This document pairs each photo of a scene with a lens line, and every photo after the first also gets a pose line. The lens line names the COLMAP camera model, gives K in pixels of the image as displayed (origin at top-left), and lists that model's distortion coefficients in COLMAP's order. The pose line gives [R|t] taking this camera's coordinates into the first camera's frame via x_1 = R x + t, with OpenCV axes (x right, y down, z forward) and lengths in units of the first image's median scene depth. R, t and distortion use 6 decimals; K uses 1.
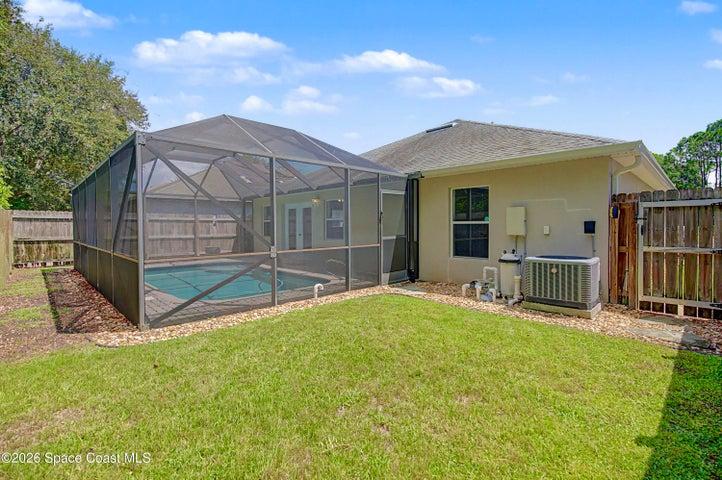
lens RADIAL K [[335.3, 0, 361.8], [0, 335.3, 238.2], [0, 0, 1]] dist [0.001405, 0.000142]
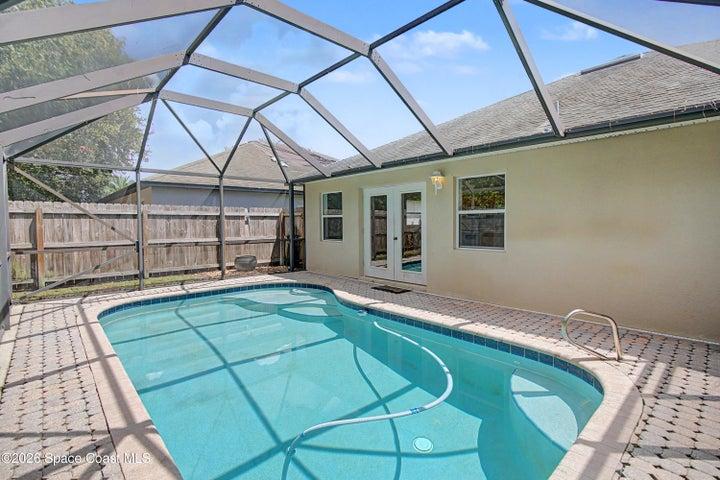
lens RADIAL K [[334.4, 0, 359.0], [0, 334.4, 236.4], [0, 0, 1]] dist [0.001405, 0.000142]
pose [[0.999939, -0.005339, -0.009645, -0.216501], [0.005558, 0.999722, 0.022895, -0.025870], [0.009520, -0.022947, 0.999691, 0.347262]]
